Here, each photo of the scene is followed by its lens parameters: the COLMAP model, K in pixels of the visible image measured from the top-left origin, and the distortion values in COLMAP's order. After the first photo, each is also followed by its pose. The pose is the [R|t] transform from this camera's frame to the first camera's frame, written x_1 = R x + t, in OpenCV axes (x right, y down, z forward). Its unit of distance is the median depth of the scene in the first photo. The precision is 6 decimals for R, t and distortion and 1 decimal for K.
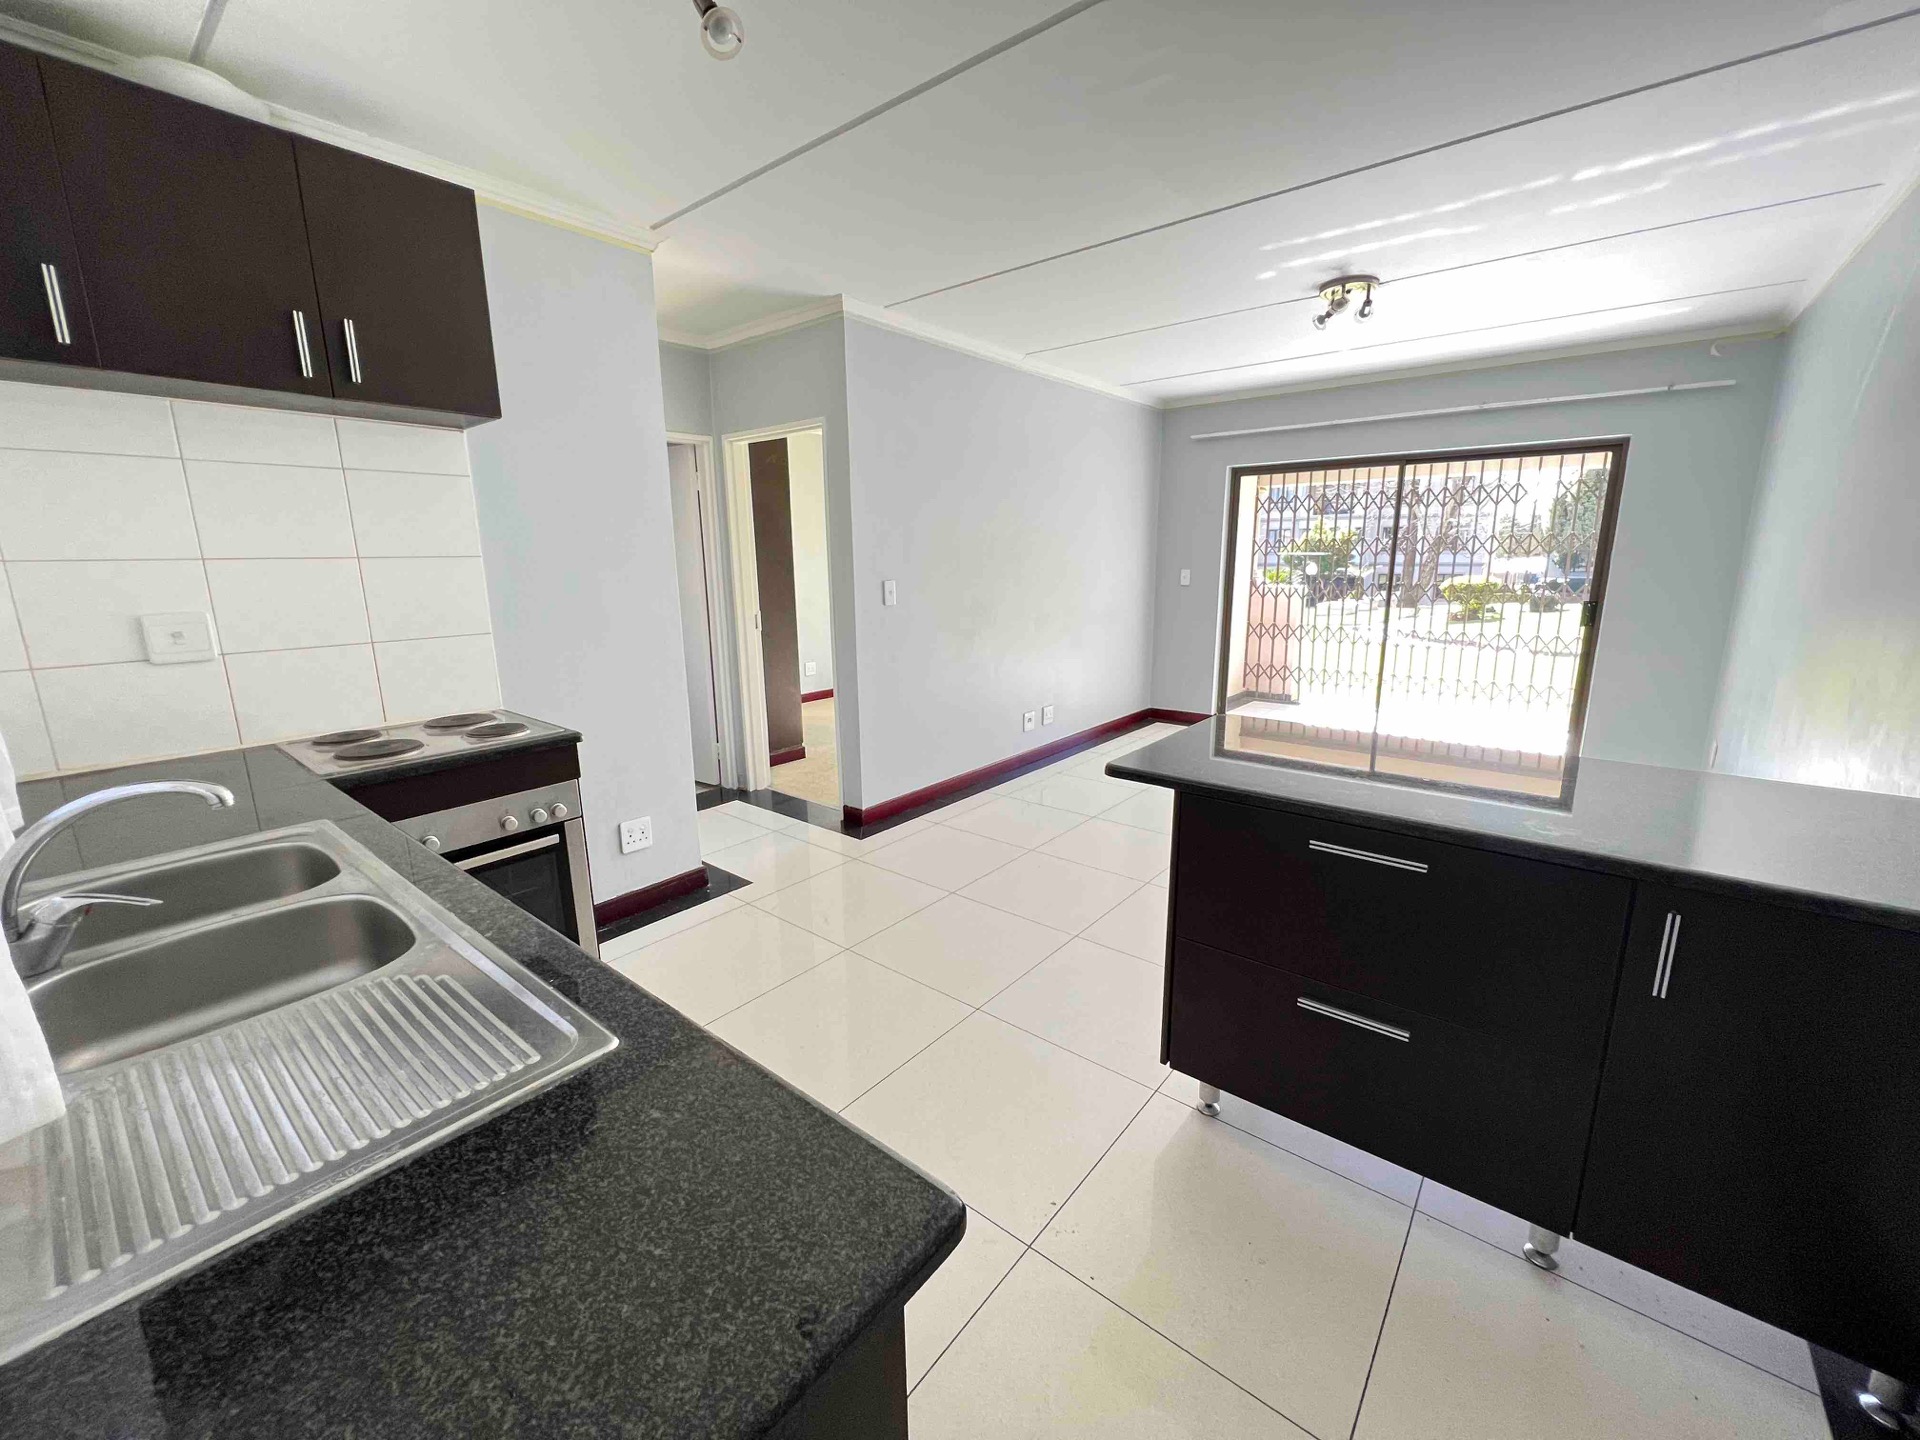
lens RADIAL K [[769.9, 0, 956.1], [0, 769.9, 711.4], [0, 0, 1]] dist [0.002022, 0.000165]
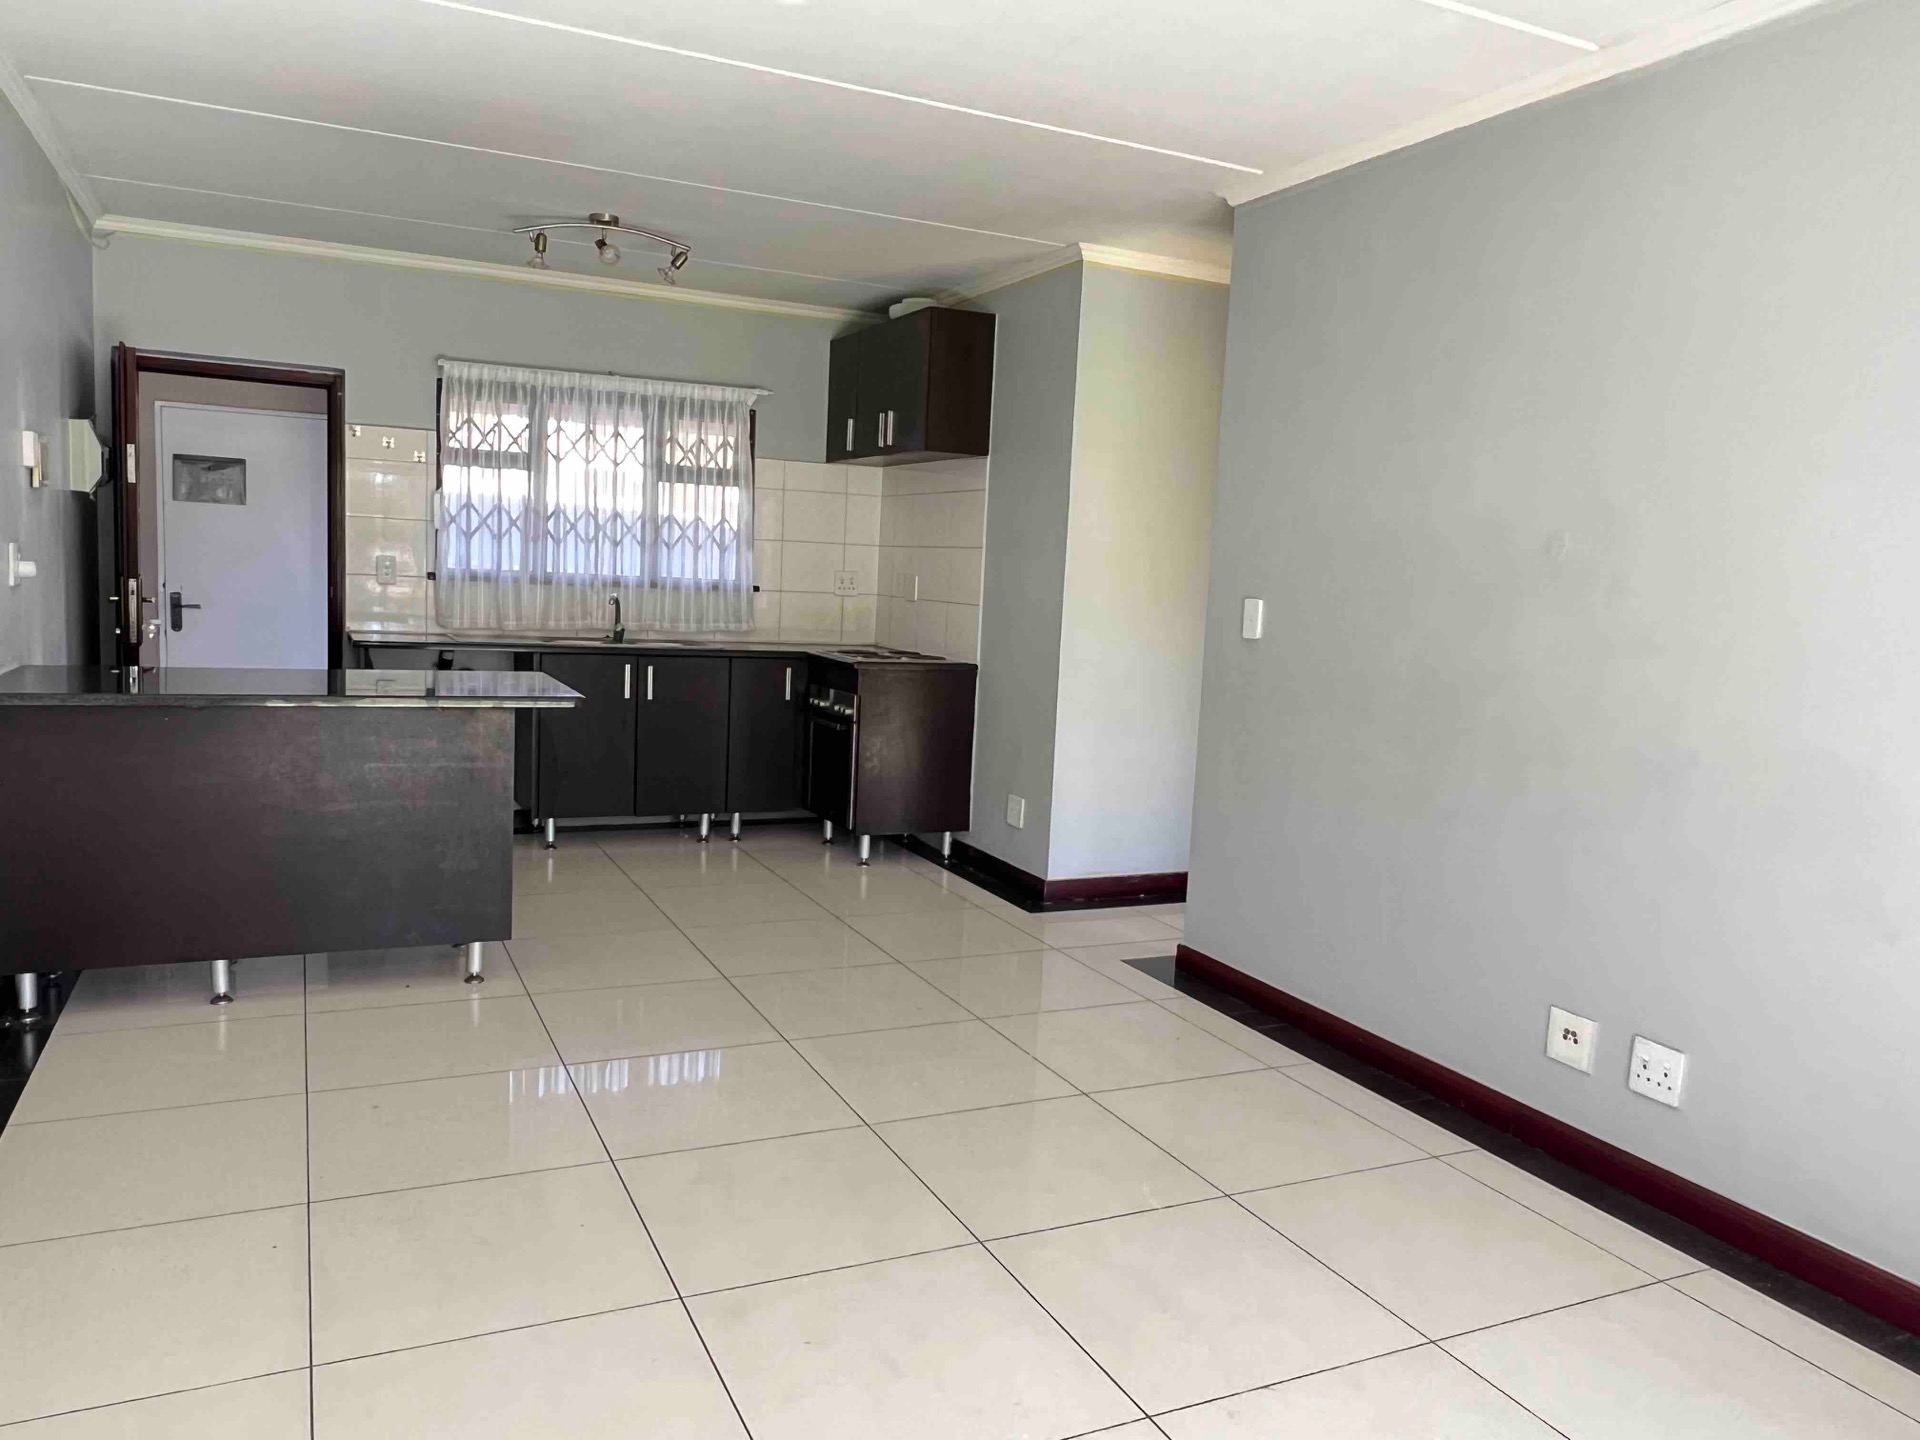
lens RADIAL K [[1358.5, 0, 963.3], [0, 1358.5, 721.1], [0, 0, 1]] dist [-0.009895, -0.000032]
pose [[-0.414393, 0.097552, -0.904855, 0.661533], [-0.225381, 0.952269, 0.205881, -0.166732], [0.881749, 0.289253, -0.372627, 0.823426]]
